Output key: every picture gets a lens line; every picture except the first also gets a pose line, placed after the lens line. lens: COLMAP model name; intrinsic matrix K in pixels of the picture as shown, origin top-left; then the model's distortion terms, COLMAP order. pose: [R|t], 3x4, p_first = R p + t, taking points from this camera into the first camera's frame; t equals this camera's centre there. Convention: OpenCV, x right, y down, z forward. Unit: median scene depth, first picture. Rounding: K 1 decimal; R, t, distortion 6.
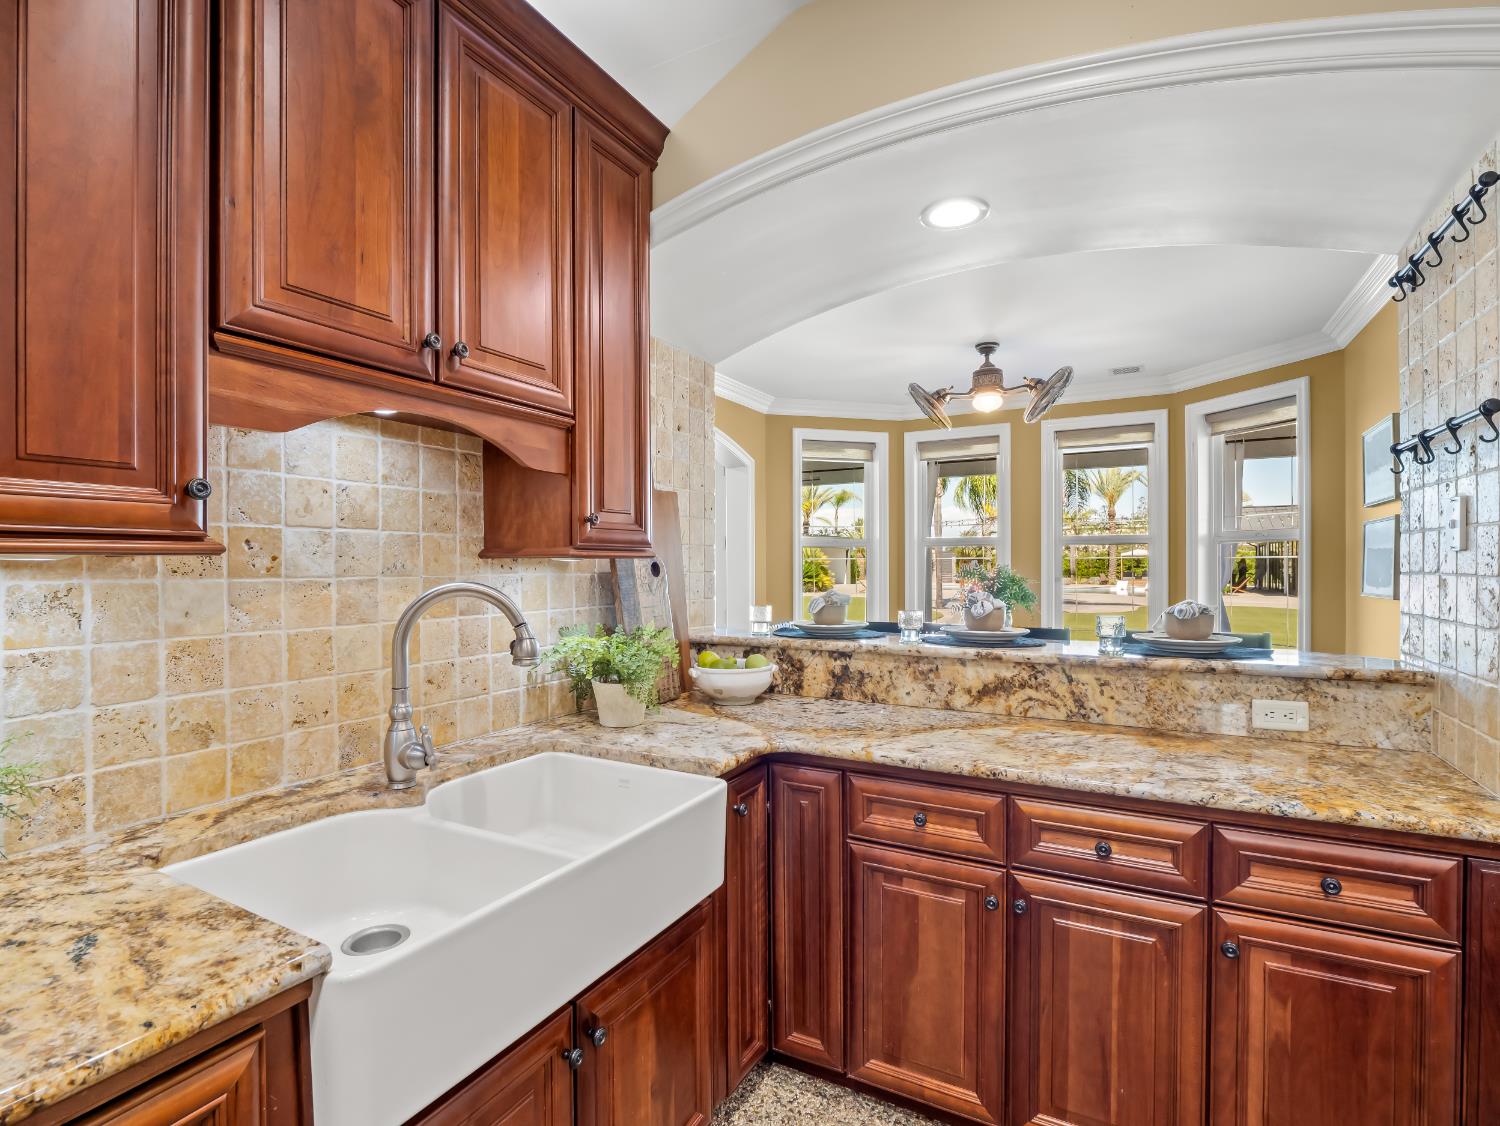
lens RADIAL K [[721.9, 0, 750.7], [0, 721.9, 564.2], [0, 0, 1]] dist [-0.020024, -0.001496]
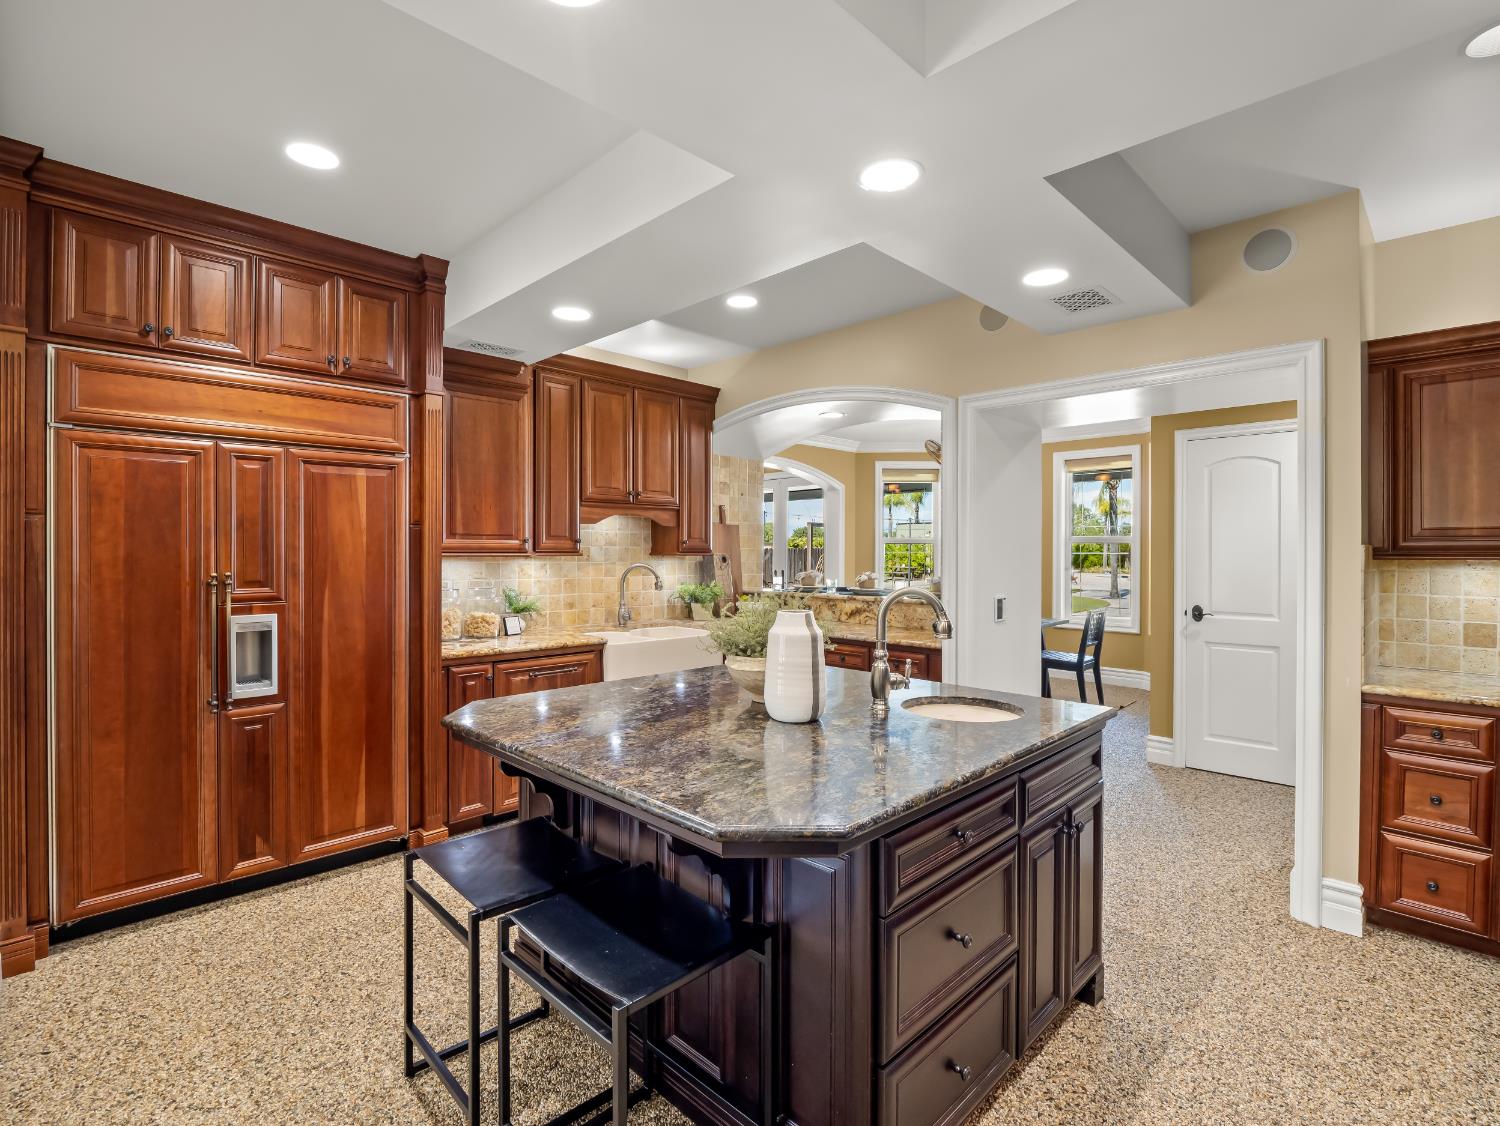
lens RADIAL K [[721.9, 0, 756.1], [0, 721.9, 558.2], [0, 0, 1]] dist [-0.020024, -0.001496]
pose [[0.963469, 0.010069, -0.267630, 0.866105], [-0.007629, 0.999919, 0.010157, -0.032522], [0.267711, -0.007744, 0.963468, -1.779825]]
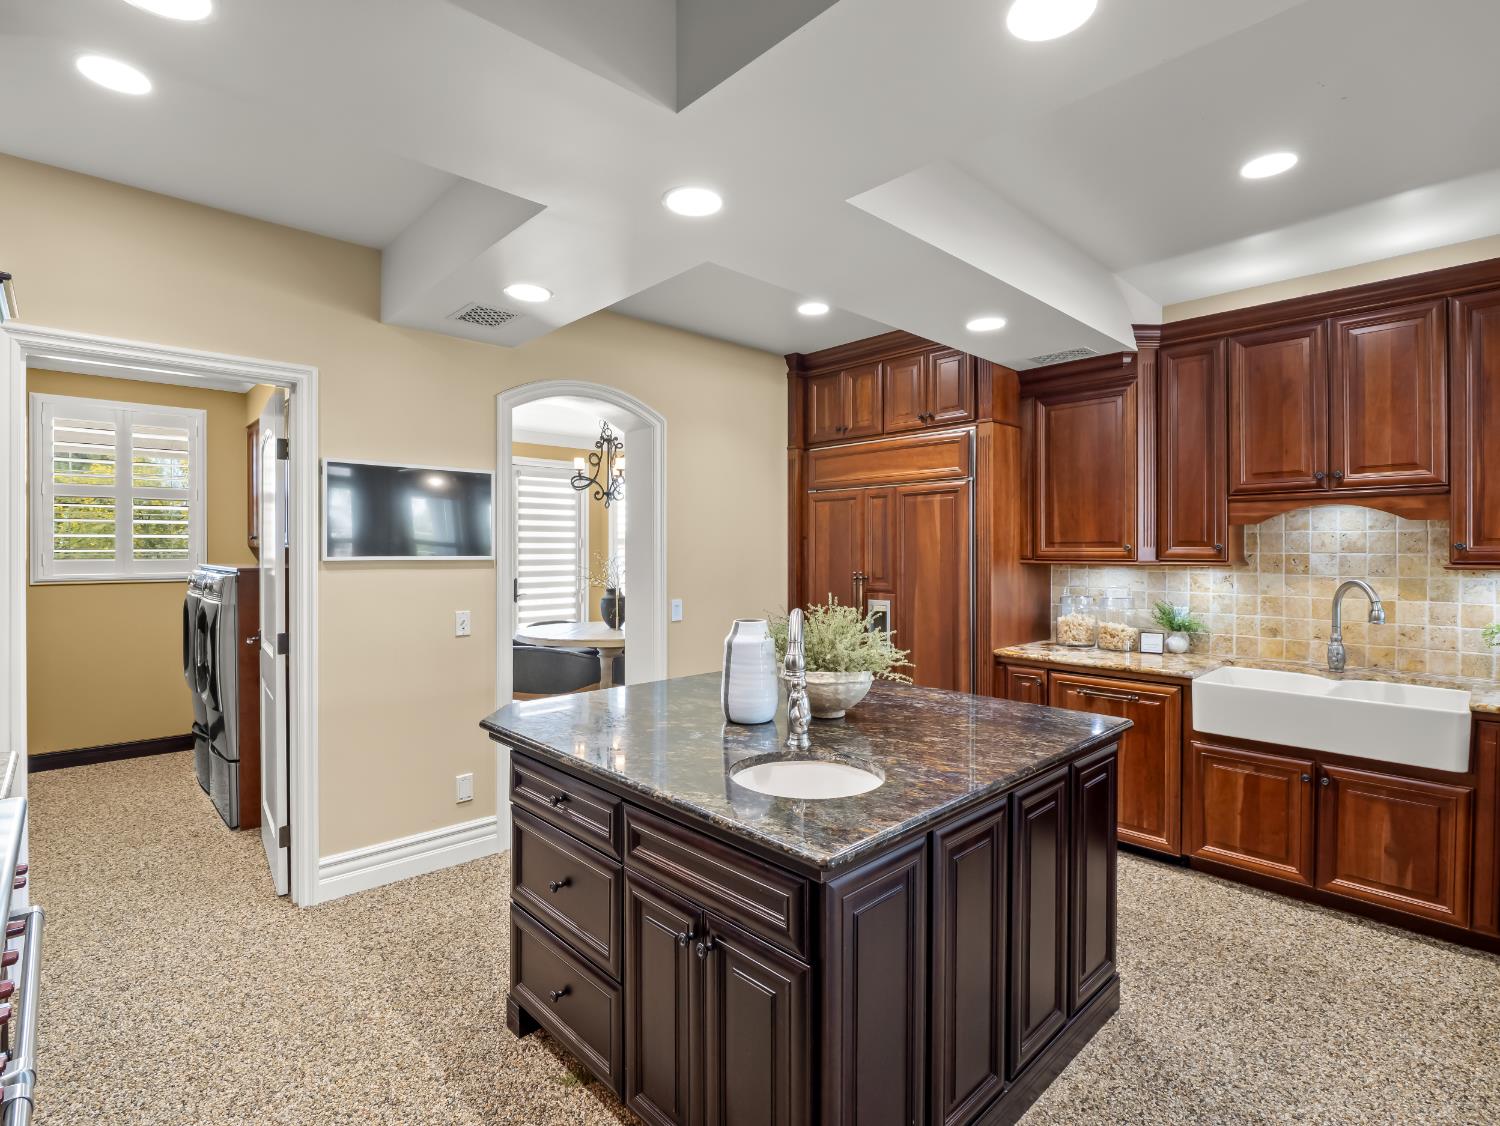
lens RADIAL K [[721.9, 0, 757.4], [0, 721.9, 554.6], [0, 0, 1]] dist [-0.020024, -0.001496]
pose [[-0.297947, 0.010121, -0.954529, 1.906796], [0.000308, 0.999945, 0.010507, -0.065337], [0.954582, 0.002837, -0.297933, -0.042143]]
